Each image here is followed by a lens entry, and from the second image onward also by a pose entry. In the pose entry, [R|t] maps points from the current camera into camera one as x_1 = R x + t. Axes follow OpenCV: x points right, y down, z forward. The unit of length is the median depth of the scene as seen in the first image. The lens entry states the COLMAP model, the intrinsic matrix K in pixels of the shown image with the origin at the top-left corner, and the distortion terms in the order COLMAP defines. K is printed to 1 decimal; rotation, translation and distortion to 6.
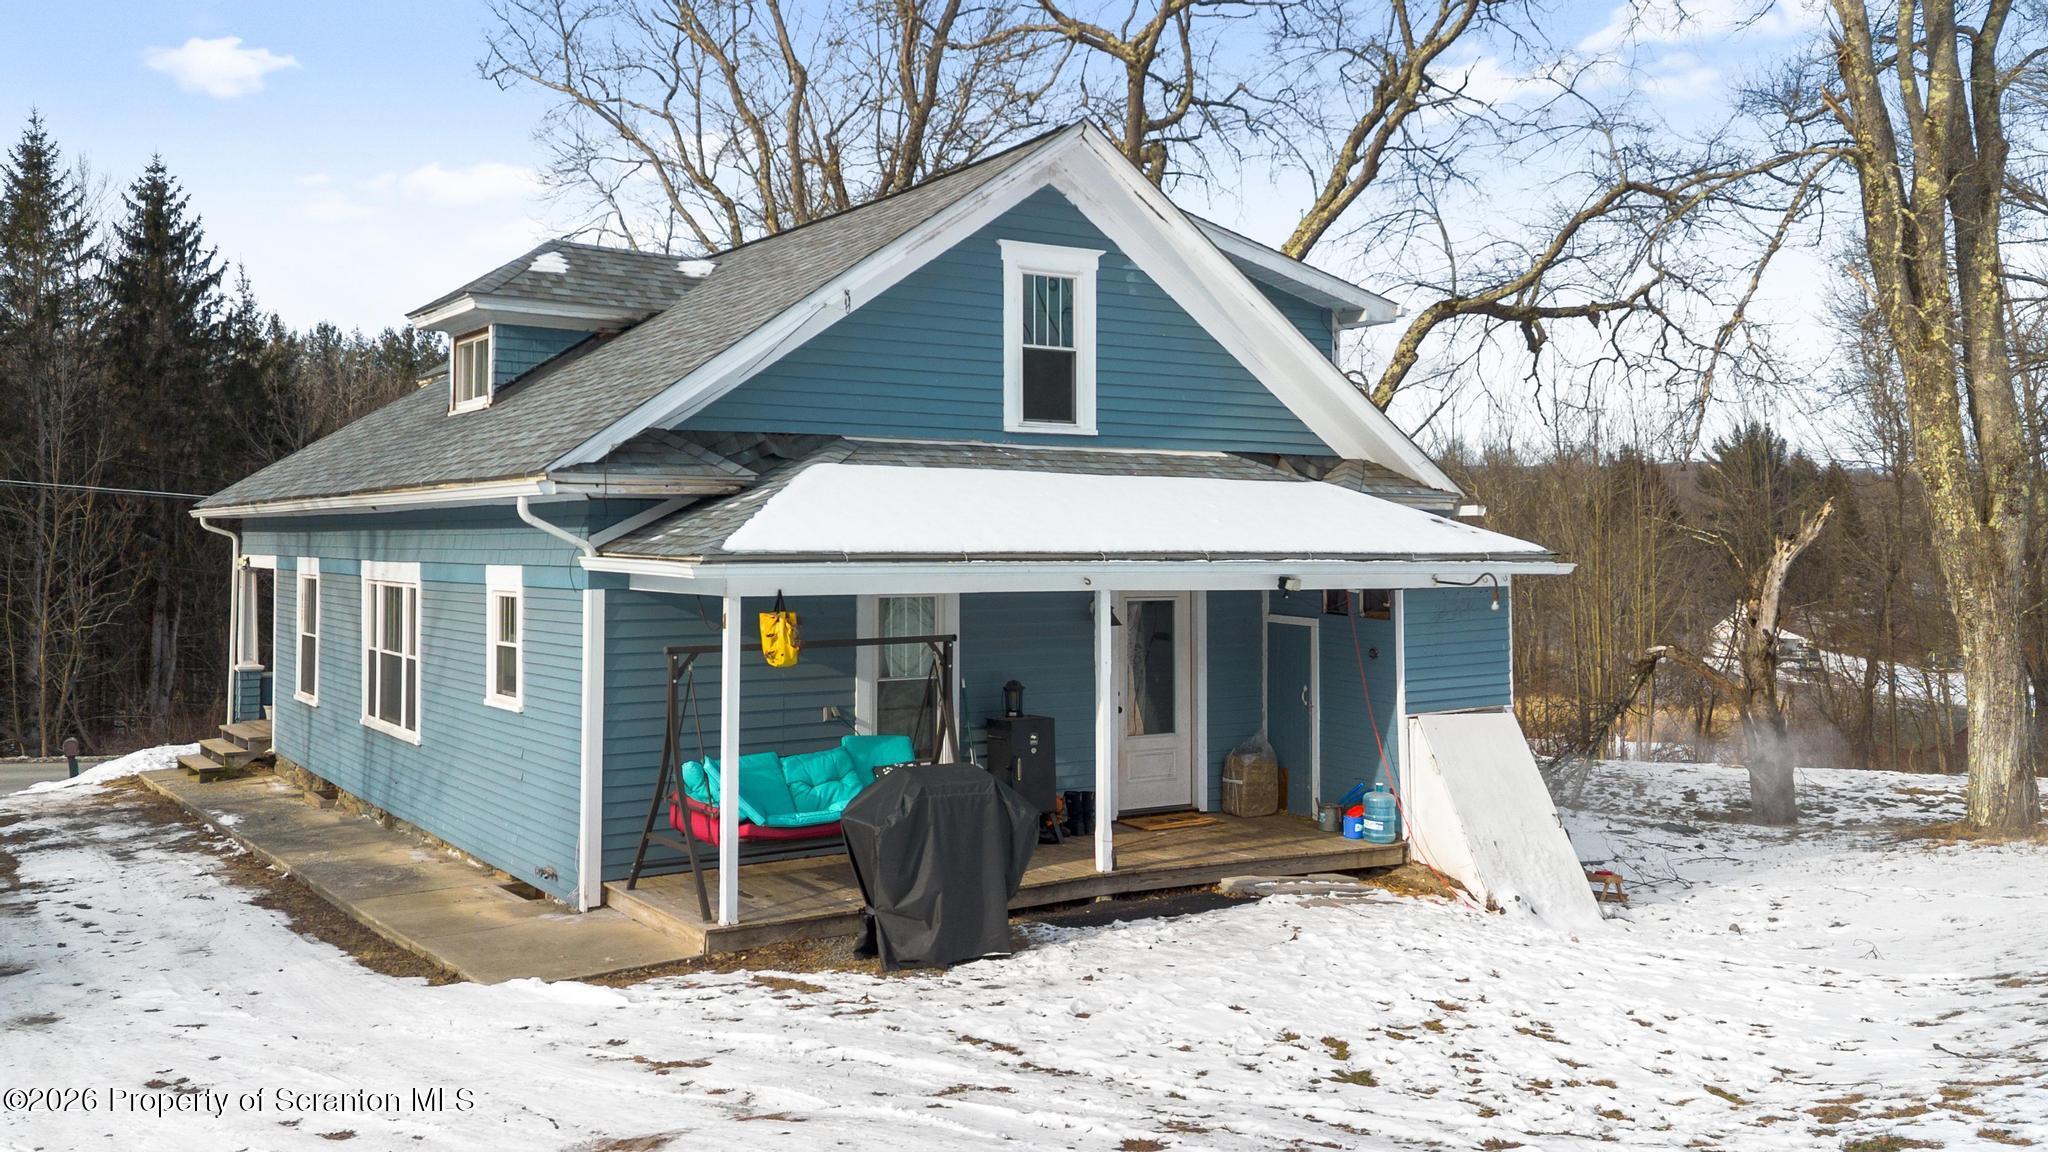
lens RADIAL K [[1723.3, 0, 1034.8], [0, 1723.3, 533.2], [0, 0, 1]] dist [0.096814, -0.004508]
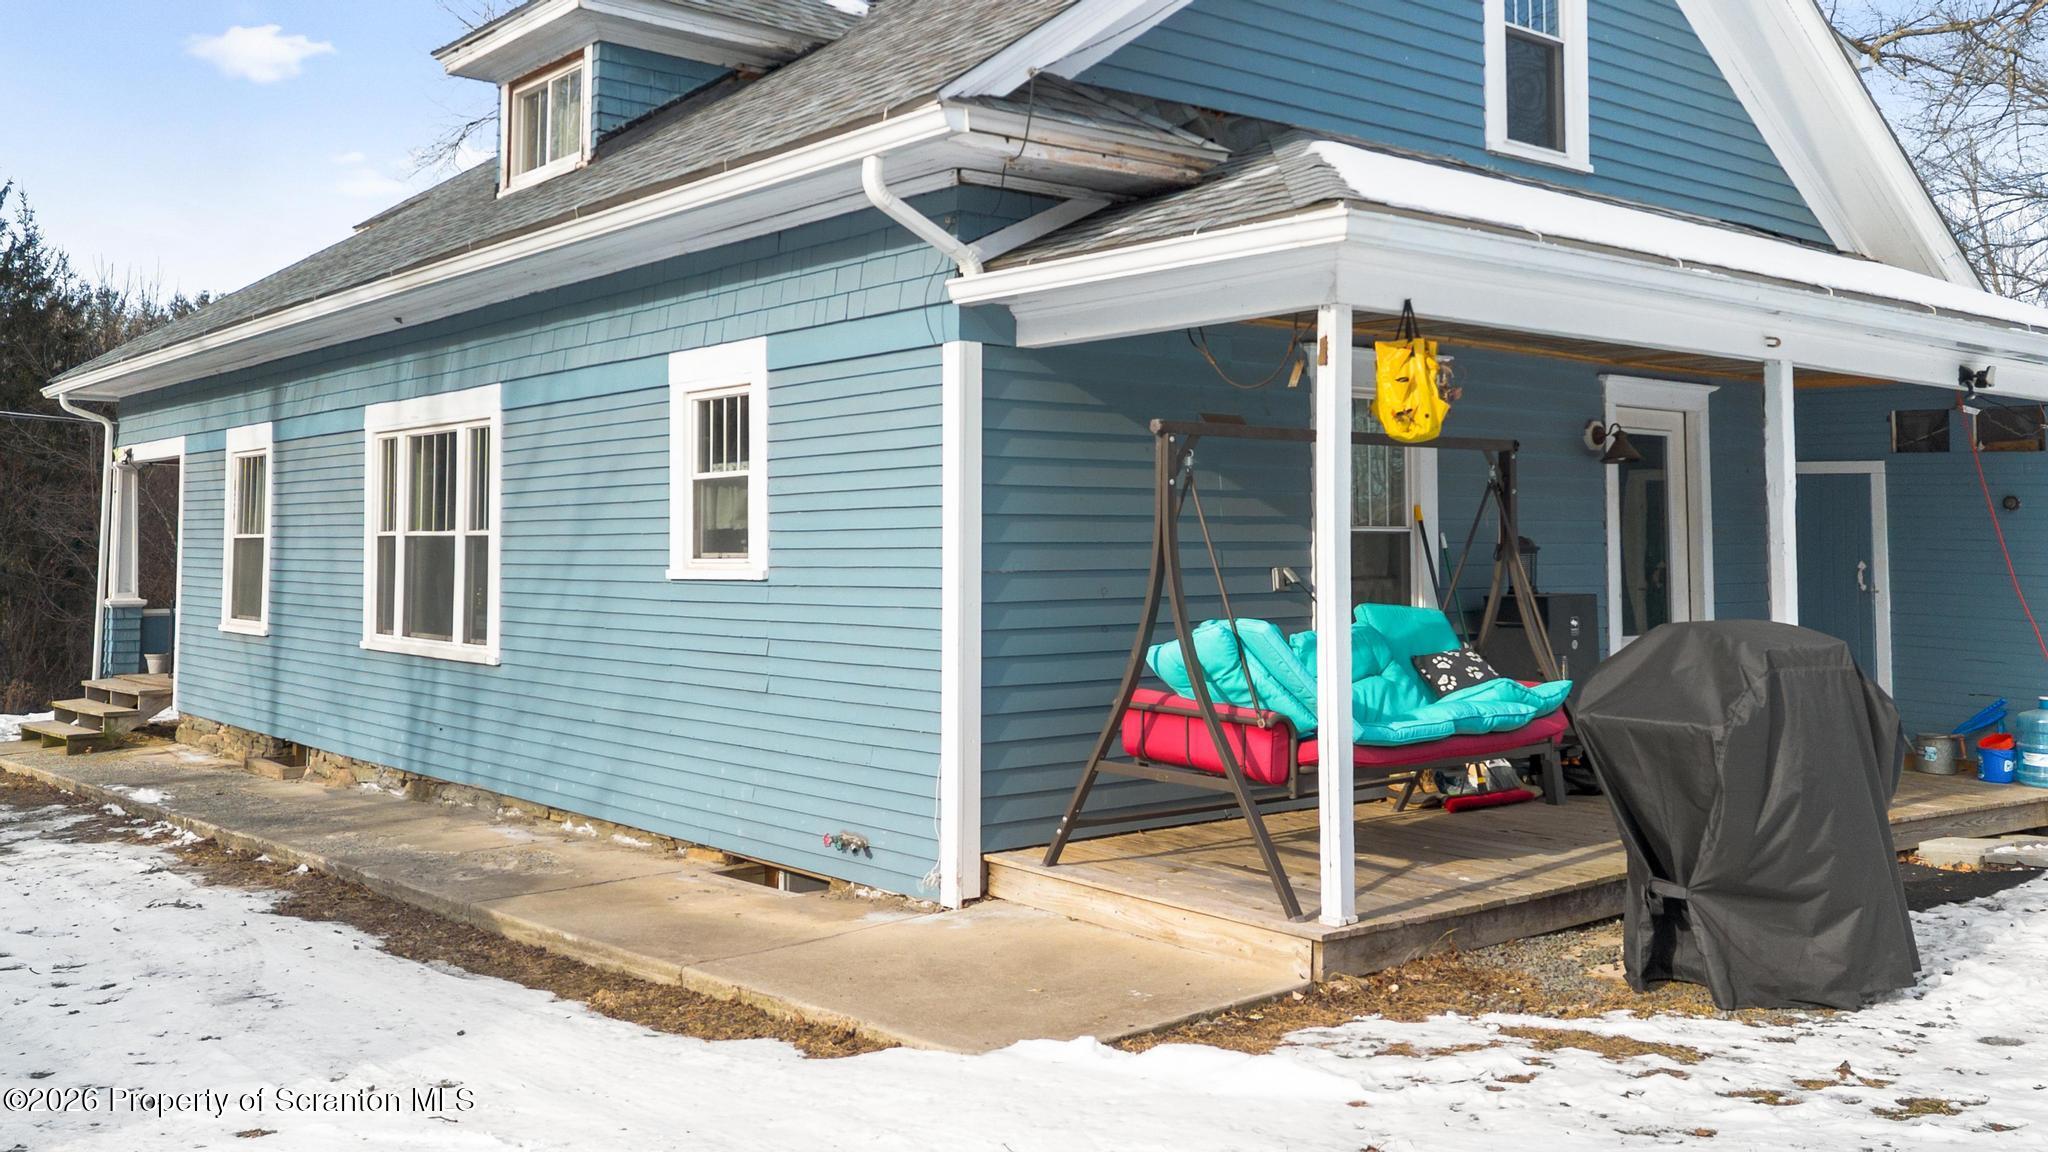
lens RADIAL K [[1723.3, 0, 1044.2], [0, 1723.3, 484.5], [0, 0, 1]] dist [0.096814, -0.004508]
pose [[0.993407, 0.002735, 0.114611, -0.221401], [0.000756, 0.999537, -0.030403, 0.073235], [-0.114641, 0.030289, 0.992945, 0.326732]]
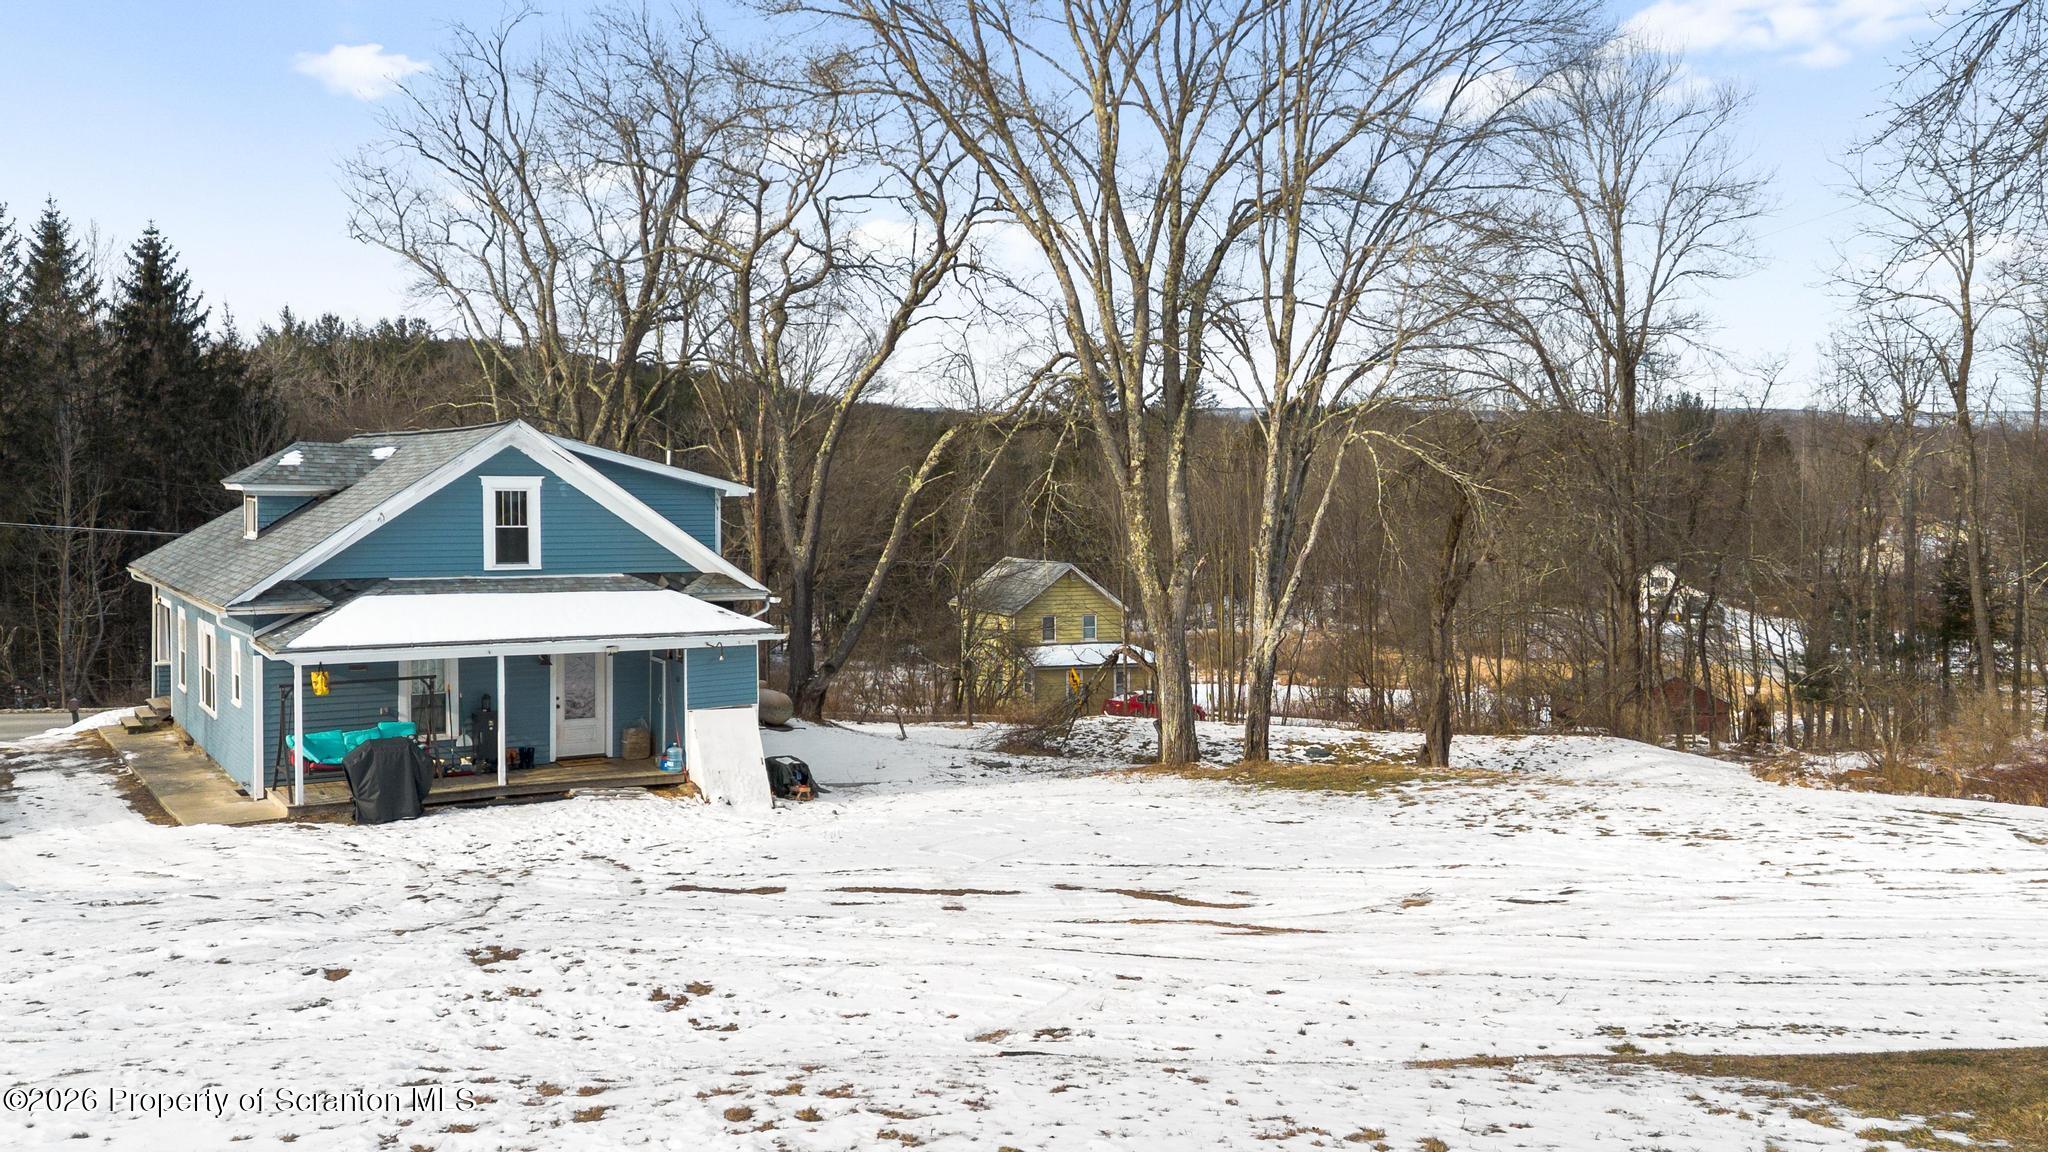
lens RADIAL K [[1723.3, 0, 1027.7], [0, 1723.3, 593.2], [0, 0, 1]] dist [0.096814, -0.004508]
pose [[0.999514, 0.006409, -0.030522, 0.591636], [-0.004334, 0.997706, 0.067559, -0.150698], [0.030884, -0.067394, 0.997248, -0.883752]]
